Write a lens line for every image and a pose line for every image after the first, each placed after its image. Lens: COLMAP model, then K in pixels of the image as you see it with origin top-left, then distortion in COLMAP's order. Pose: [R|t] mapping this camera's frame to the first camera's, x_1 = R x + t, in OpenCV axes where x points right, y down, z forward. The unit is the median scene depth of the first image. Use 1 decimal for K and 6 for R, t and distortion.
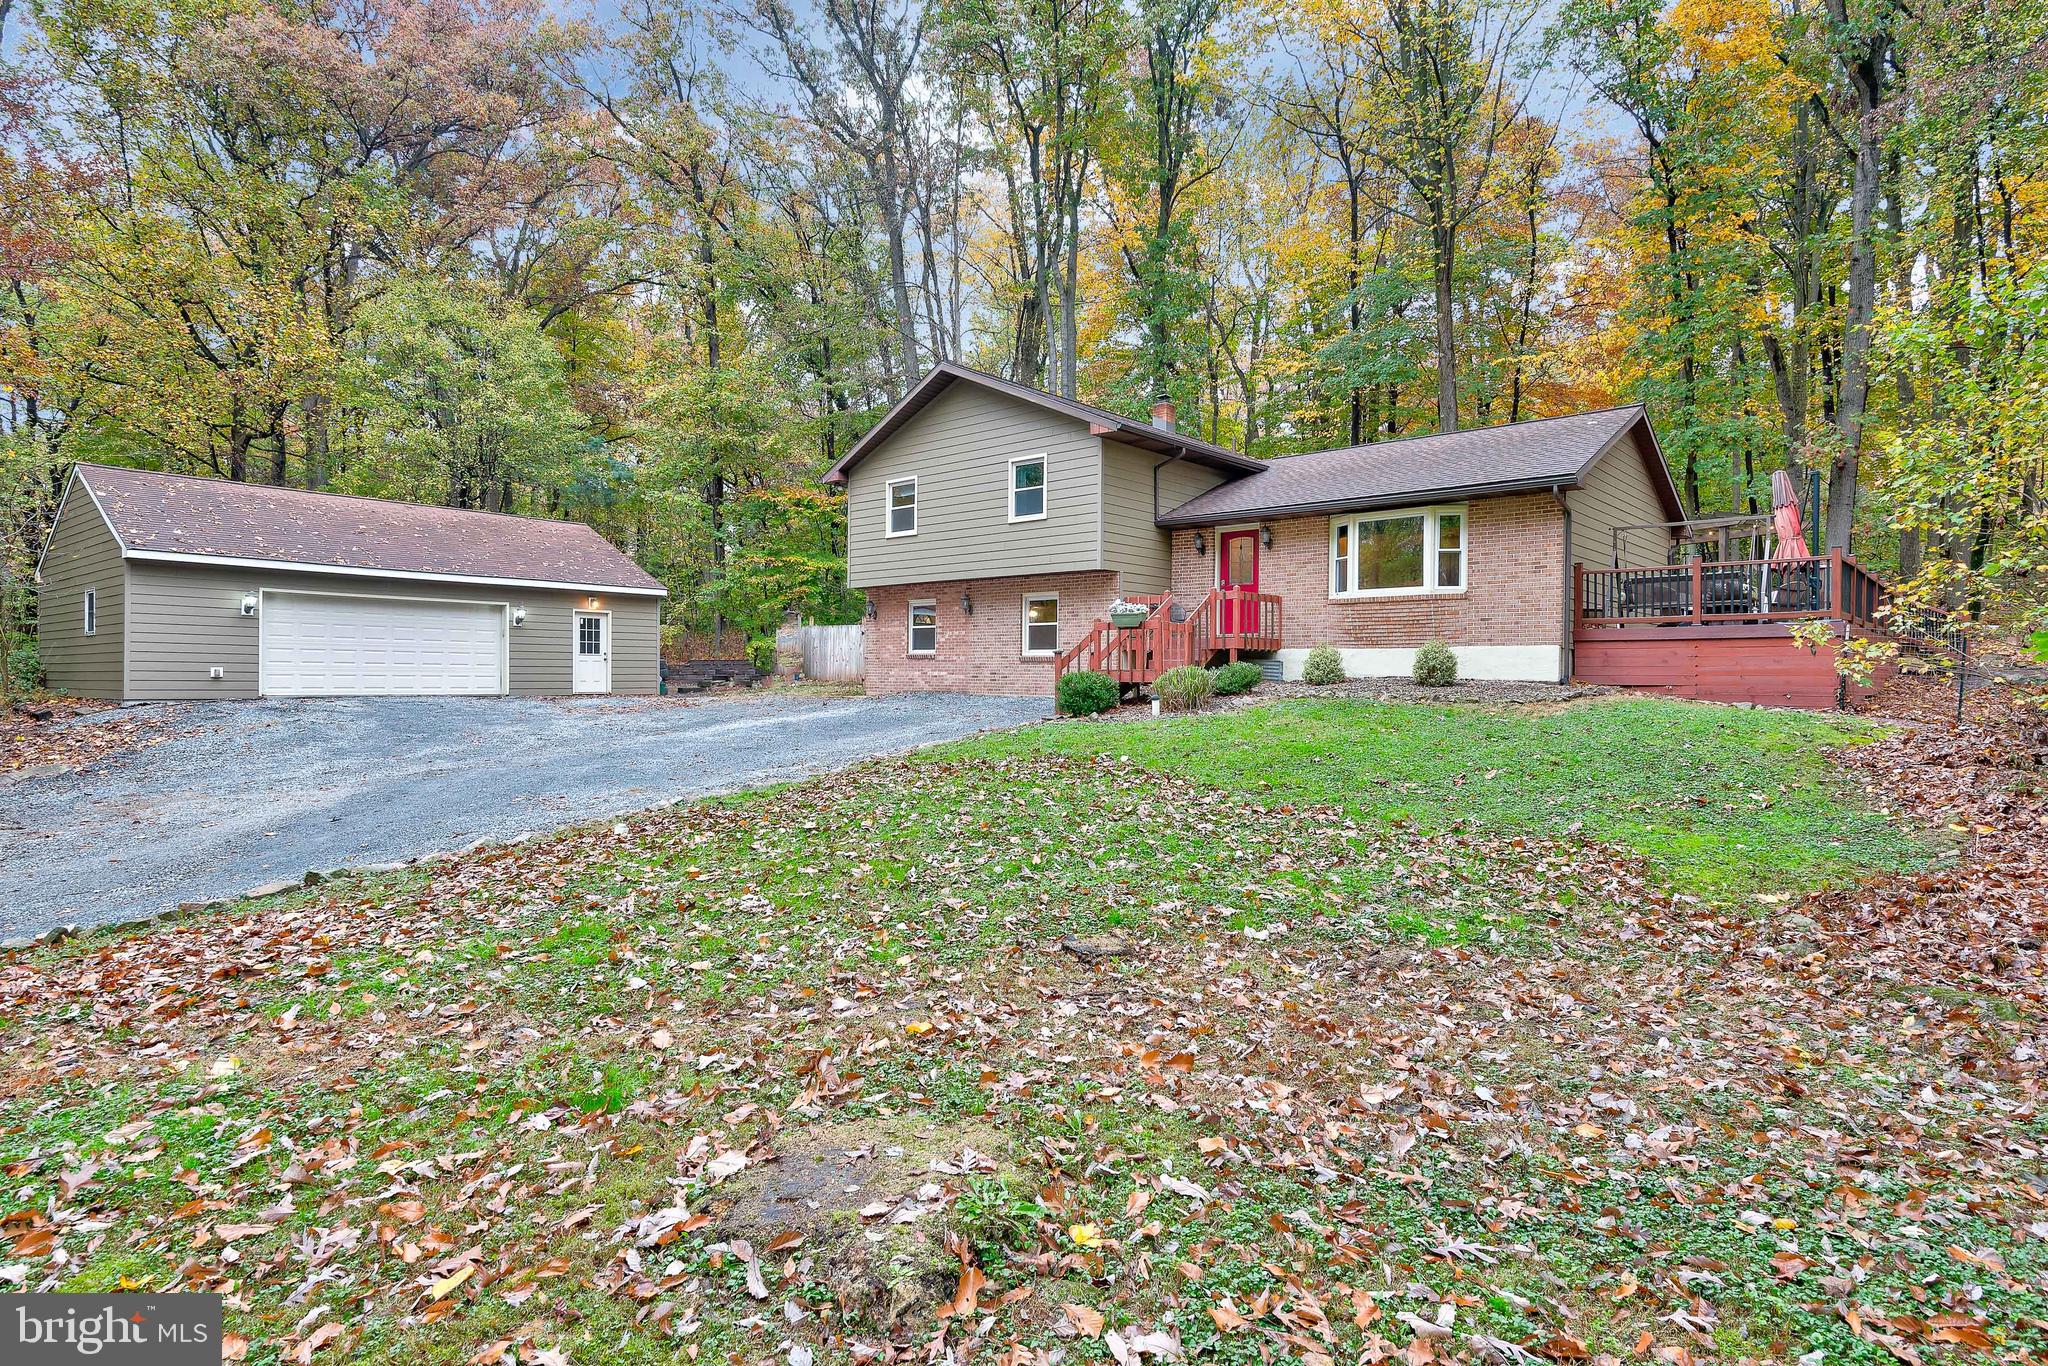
lens RADIAL K [[1072.3, 0, 1024.0], [0, 1072.3, 683.0], [0, 0, 1]] dist [0.000875, 0.000085]
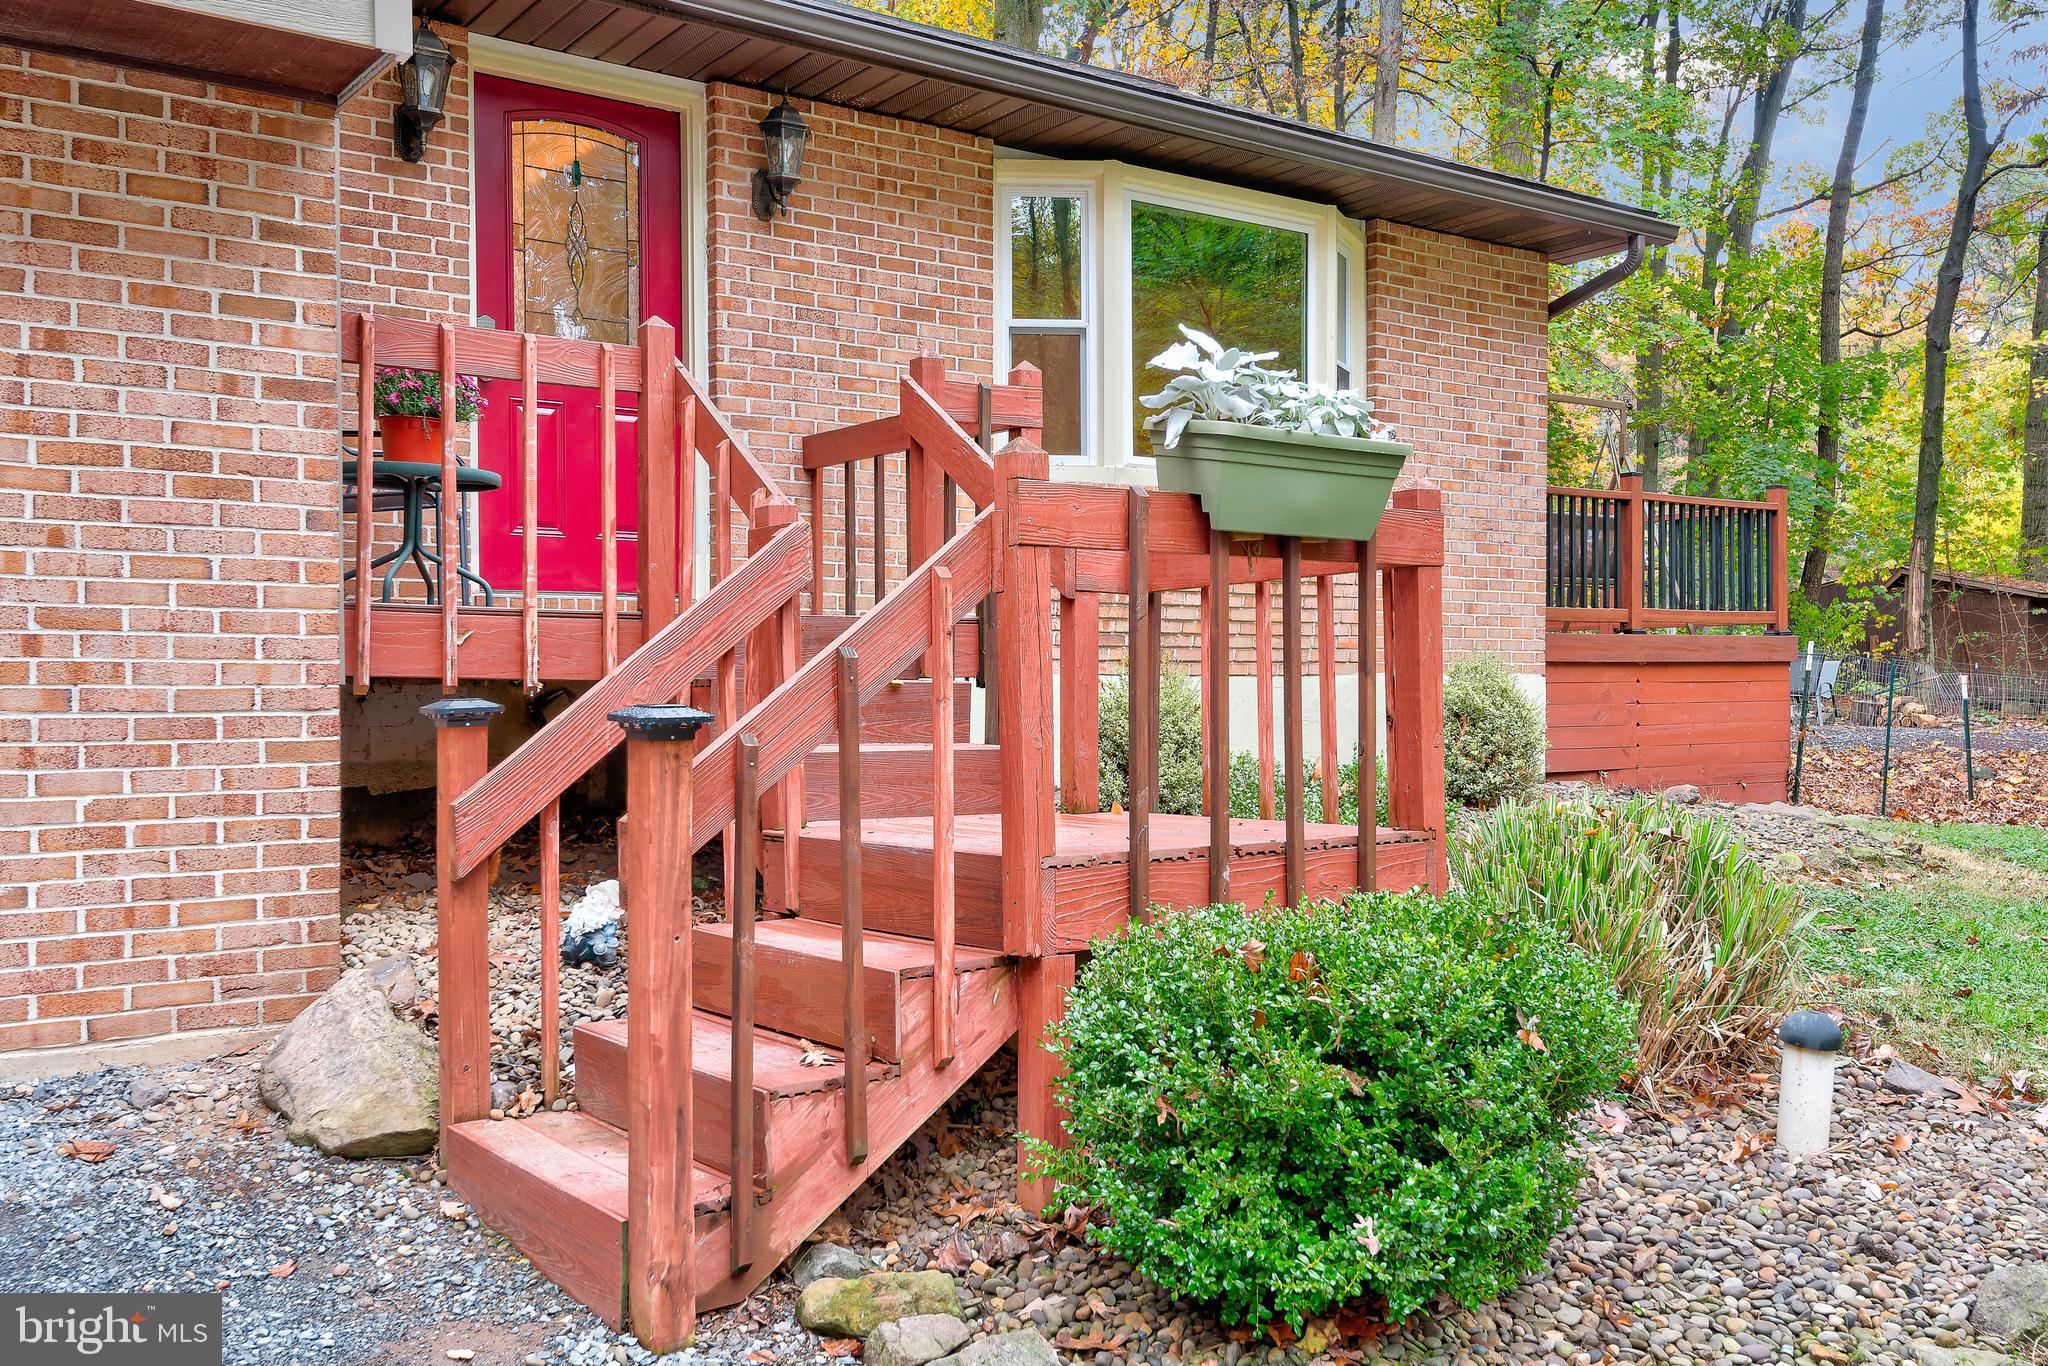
lens RADIAL K [[1872.0, 0, 1024.0], [0, 1872.0, 683.0], [0, 0, 1]] dist [0.005999, 0.002032]
pose [[0.181468, -0.004519, 0.983386, -0.138314], [0.009788, 0.999948, 0.002789, -0.033394], [-0.983348, 0.009120, 0.181503, 0.936386]]
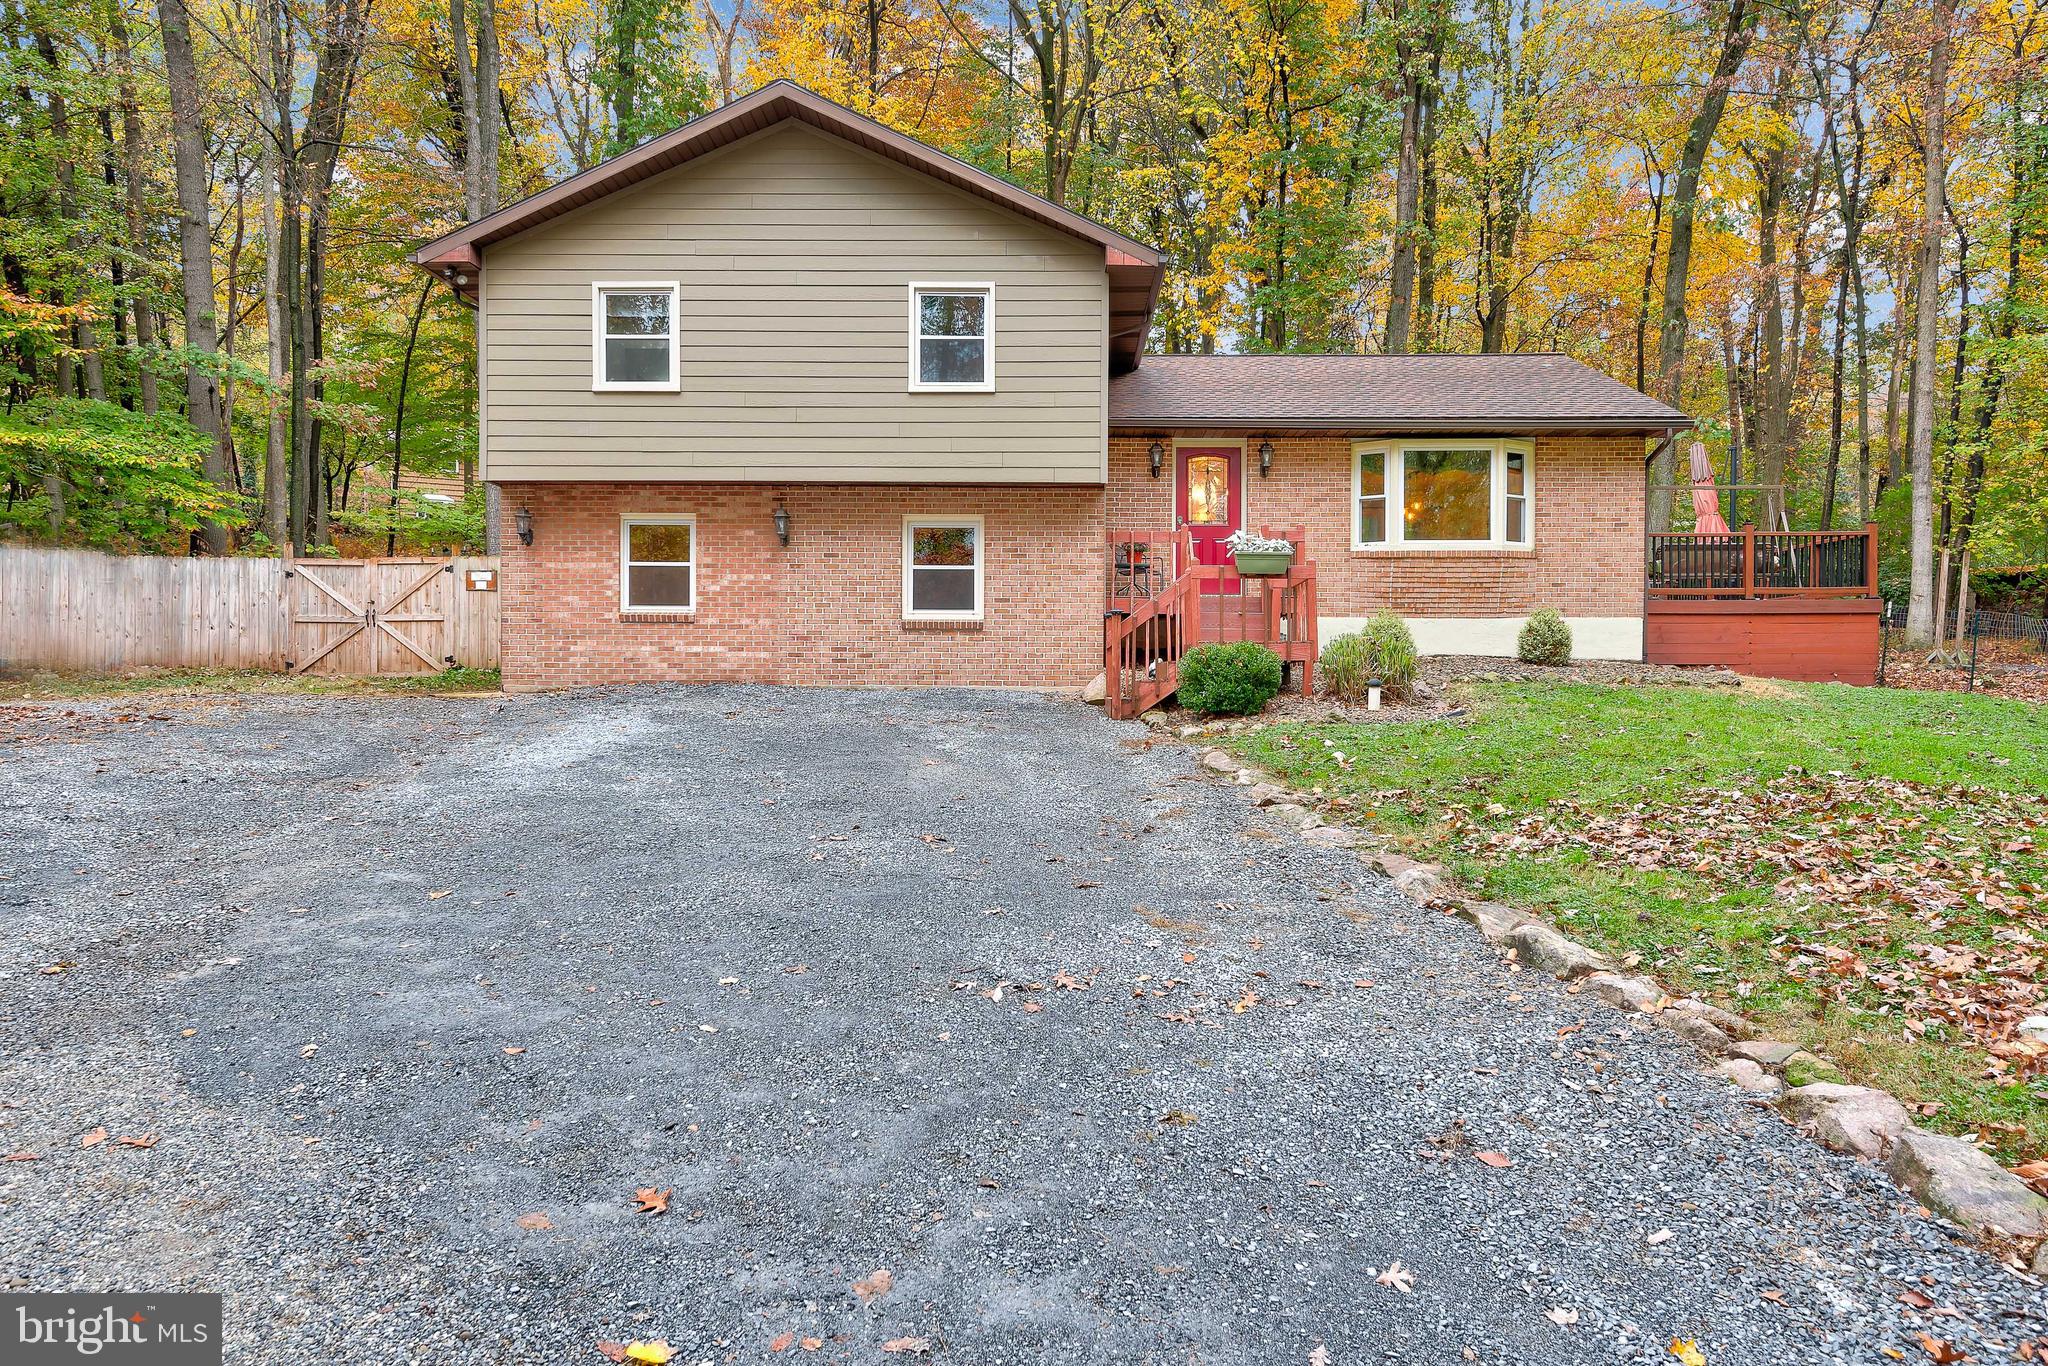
lens RADIAL K [[1390.0, 0, 1024.0], [0, 1390.0, 683.0], [0, 0, 1]] dist [0.026160, -0.000766]
pose [[0.751205, -0.009590, 0.659999, -0.530164], [0.004620, 0.999946, 0.009271, 0.003006], [-0.660053, -0.003915, 0.751209, 0.436600]]
